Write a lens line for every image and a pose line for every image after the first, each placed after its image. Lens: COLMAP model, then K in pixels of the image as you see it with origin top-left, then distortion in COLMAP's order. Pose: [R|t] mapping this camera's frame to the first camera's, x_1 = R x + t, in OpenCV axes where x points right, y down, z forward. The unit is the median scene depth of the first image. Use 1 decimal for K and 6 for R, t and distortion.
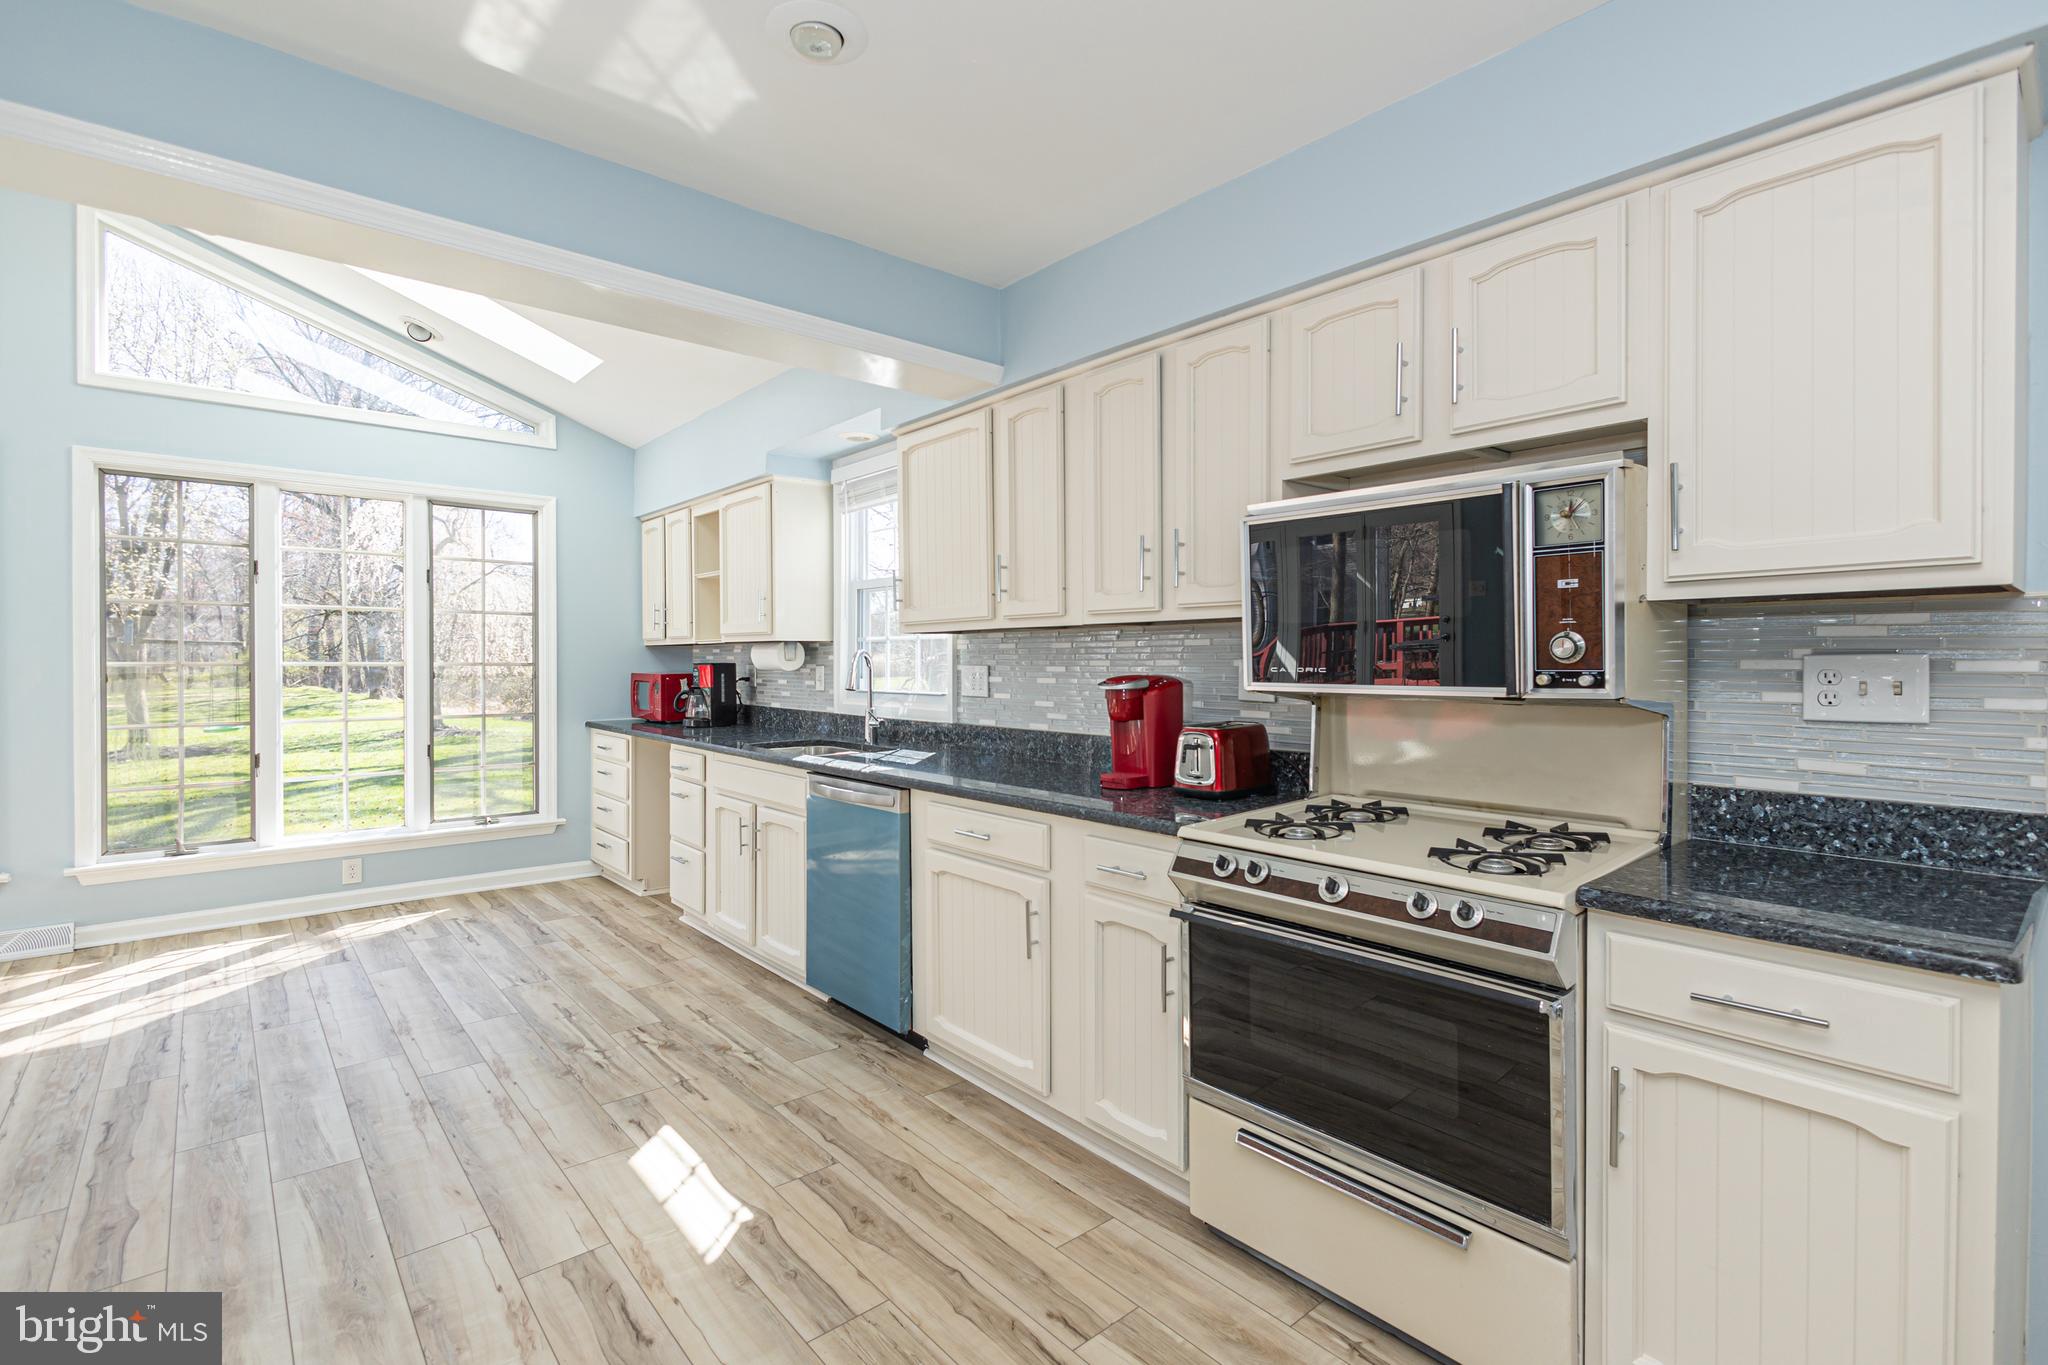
lens RADIAL K [[935.3, 0, 1017.5], [0, 935.3, 670.3], [0, 0, 1]] dist [0.014122, -0.005309]
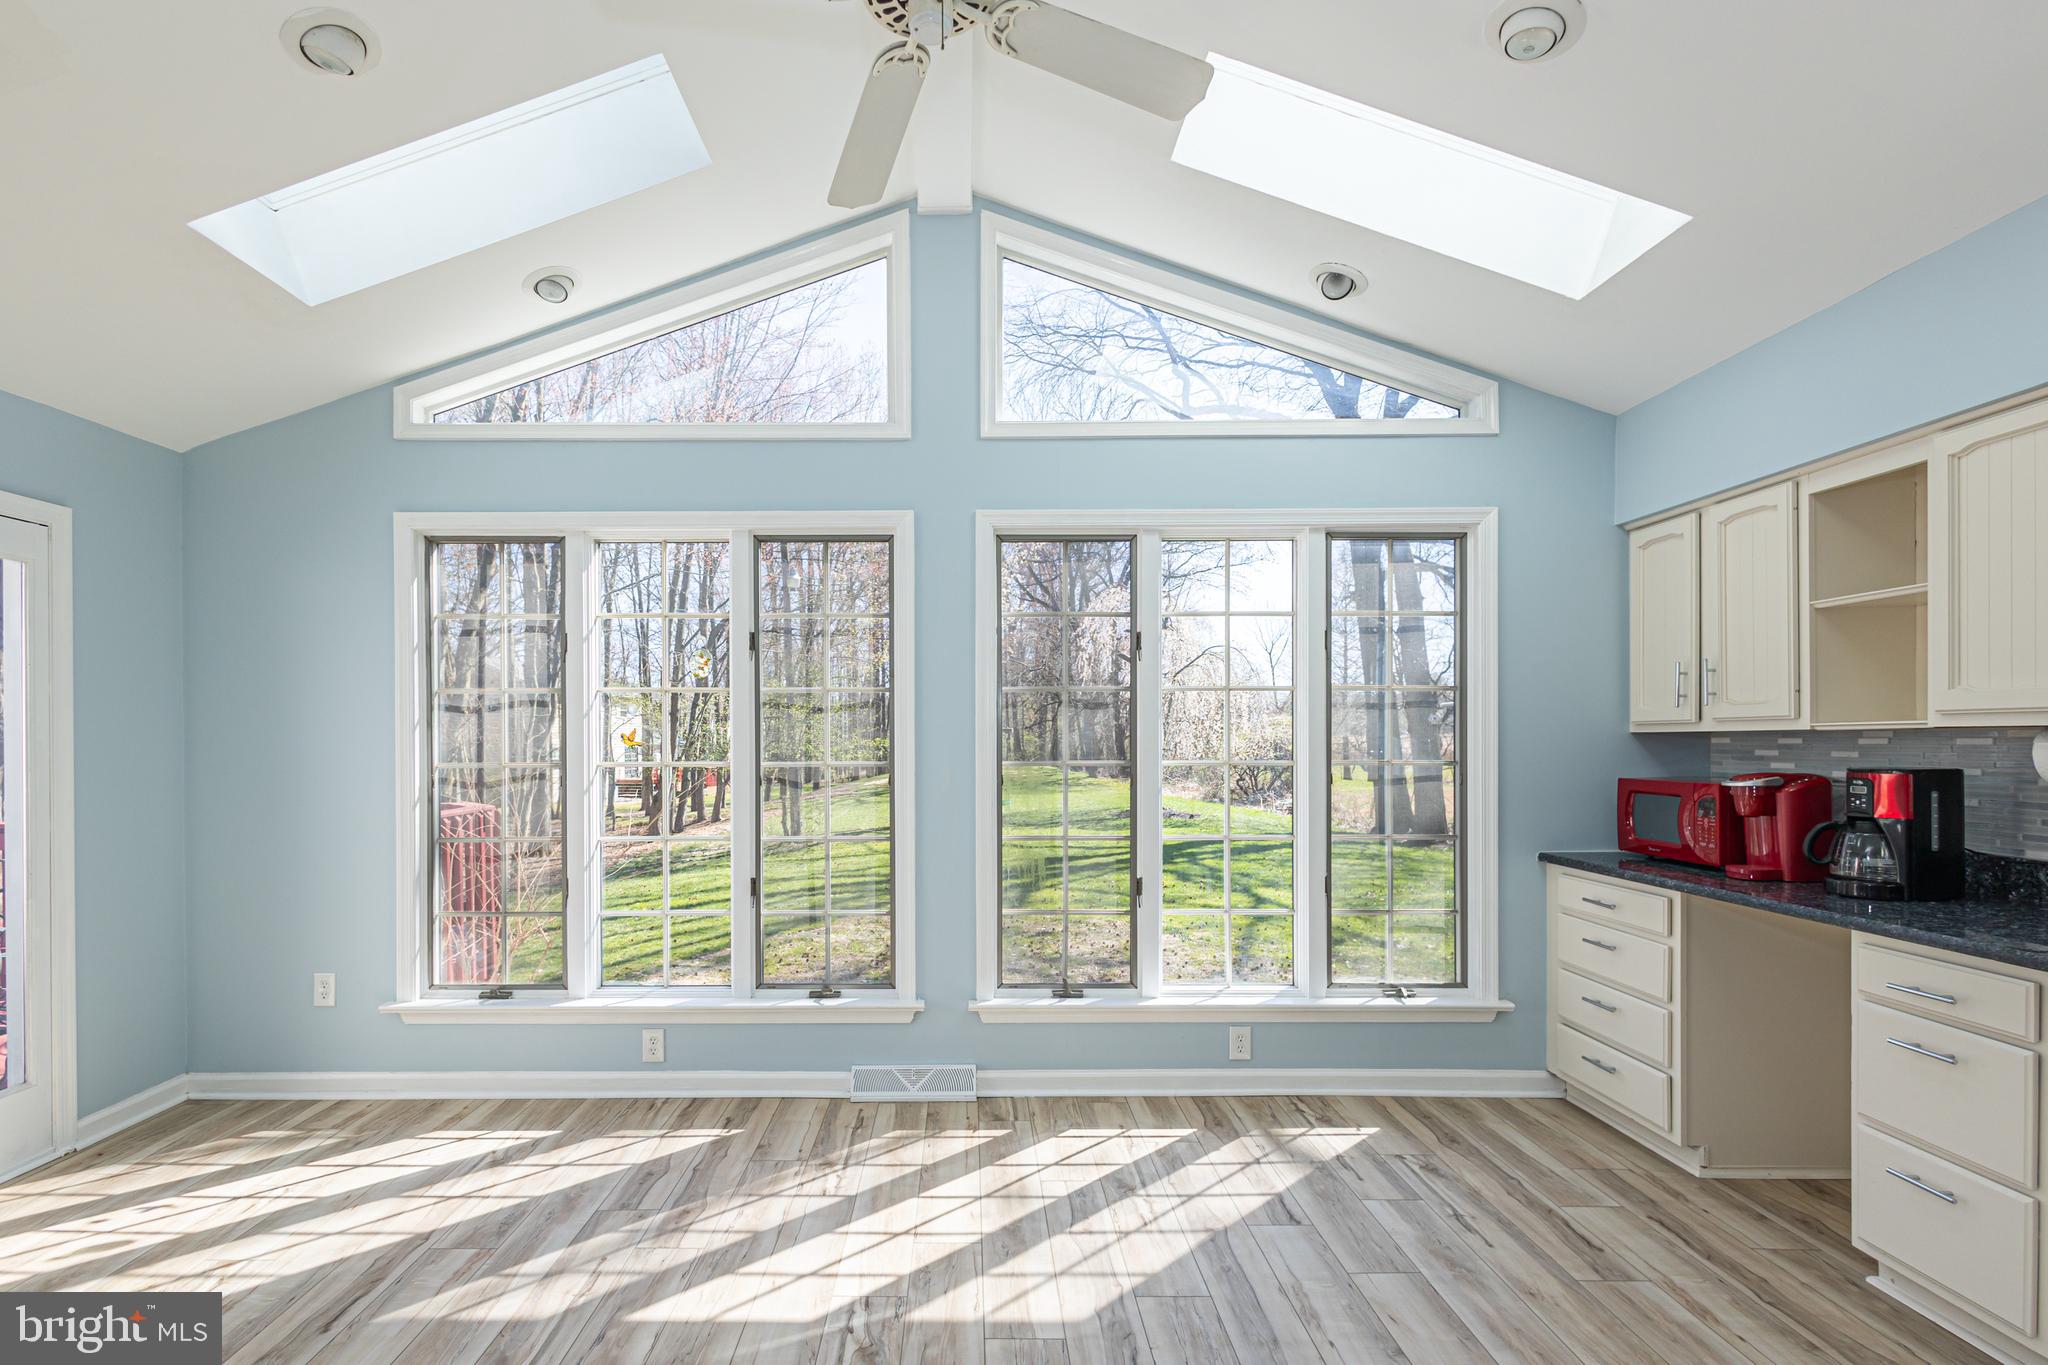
lens RADIAL K [[984.9, 0, 965.9], [0, 984.9, 744.8], [0, 0, 1]] dist [0.008479, 0.000082]
pose [[0.757017, -0.000350, -0.653396, -0.596213], [-0.001817, 0.999995, -0.002641, -0.031000], [0.653393, 0.003186, 0.757012, 0.444505]]
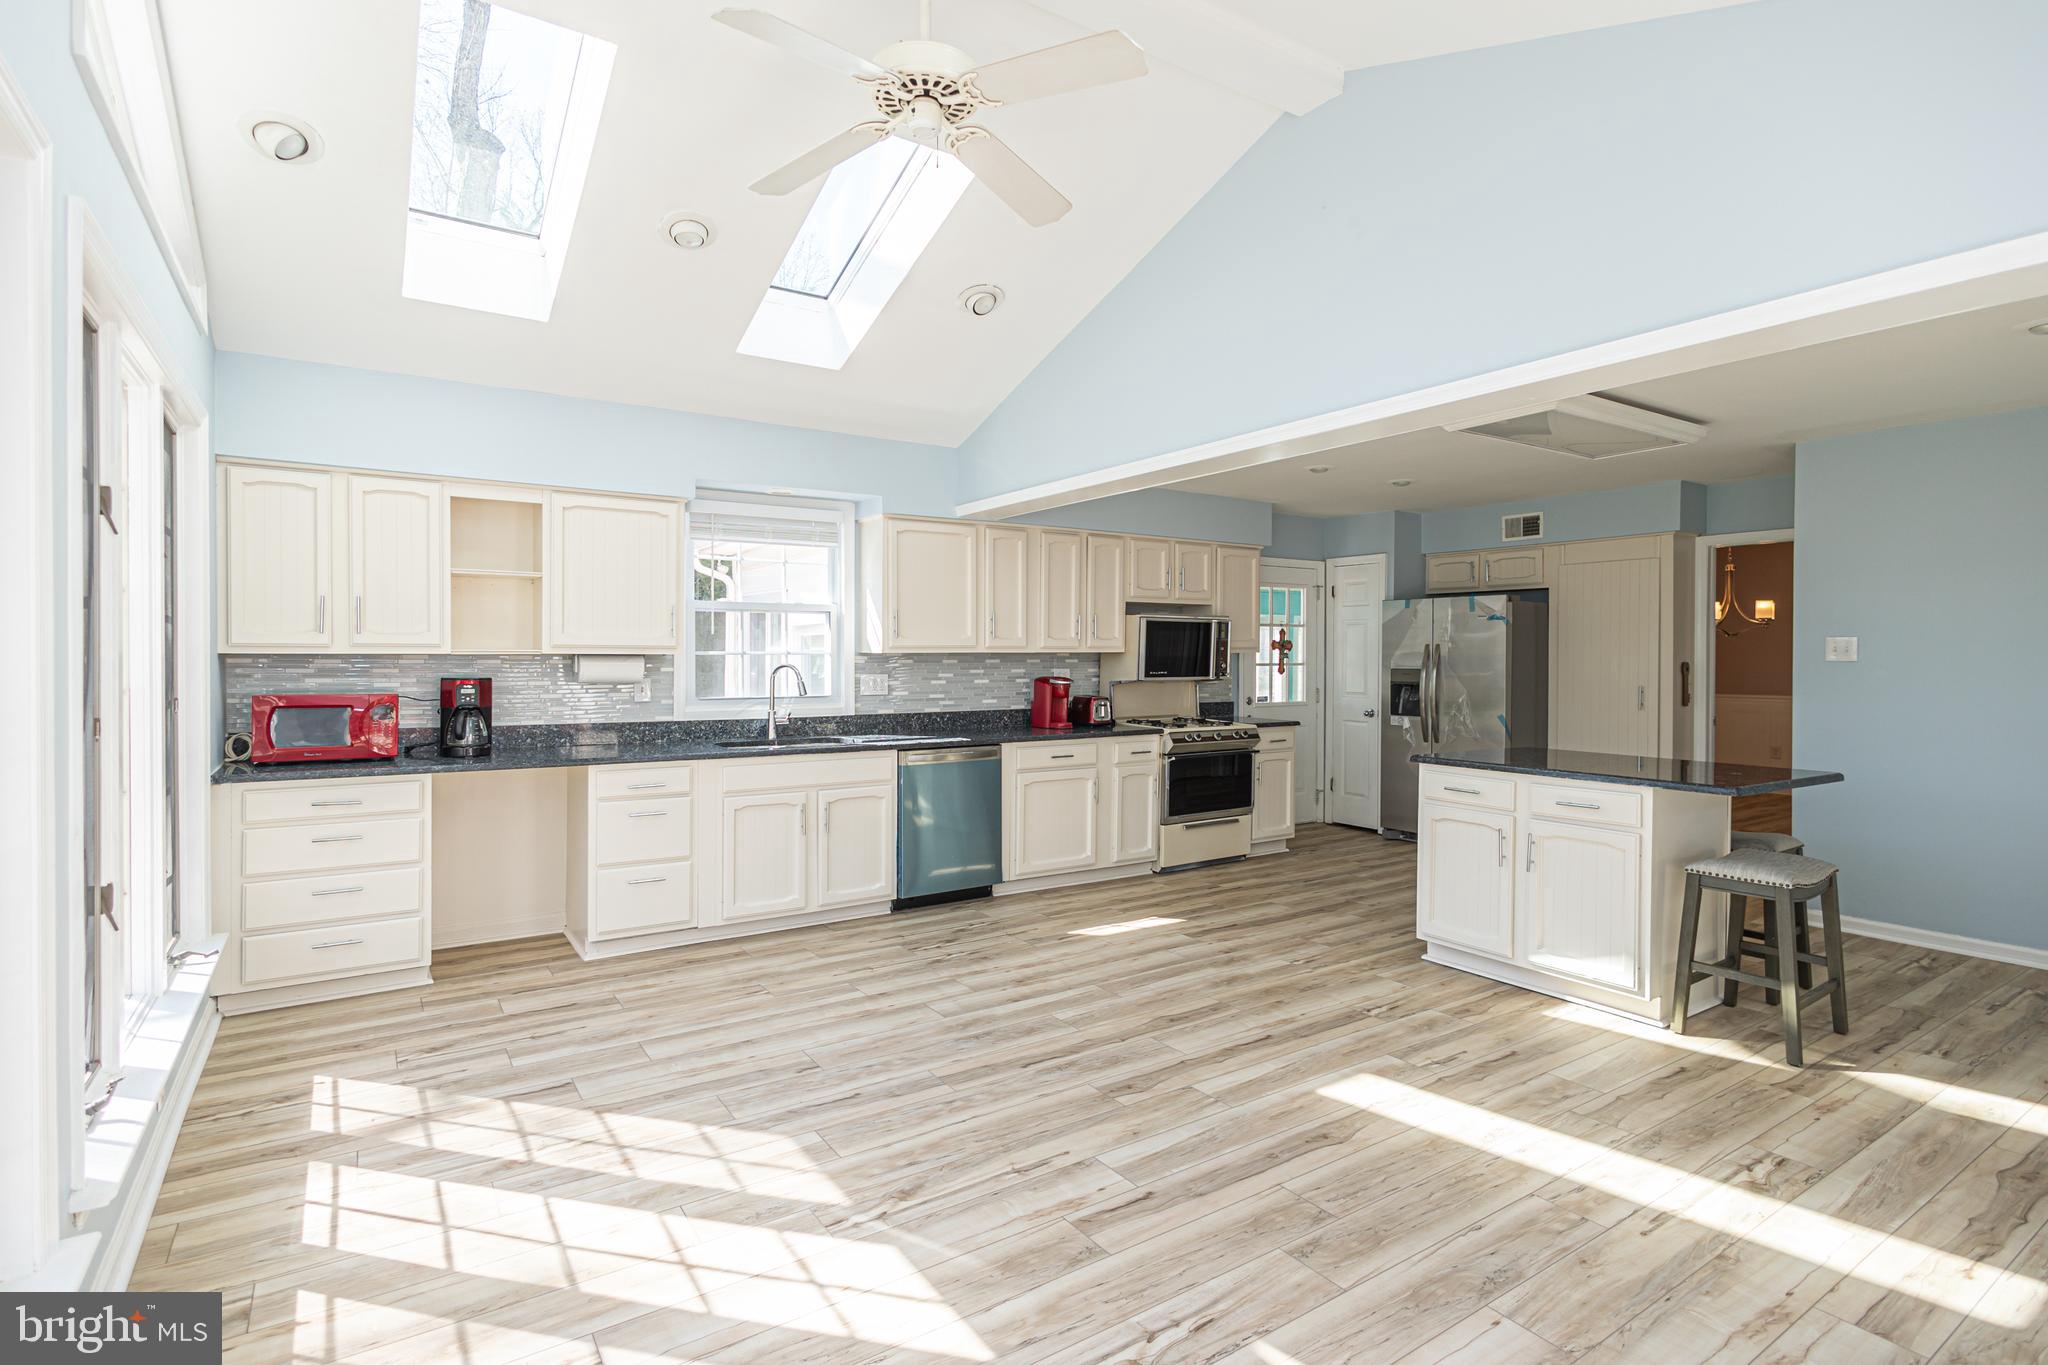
lens RADIAL K [[955.5, 0, 1008.7], [0, 955.5, 682.4], [0, 0, 1]] dist [0.008998, -0.001797]
pose [[0.148775, -0.025767, 0.988535, -1.920296], [0.012978, 0.999625, 0.024103, -0.034822], [-0.988786, 0.009243, 0.149053, 0.734608]]
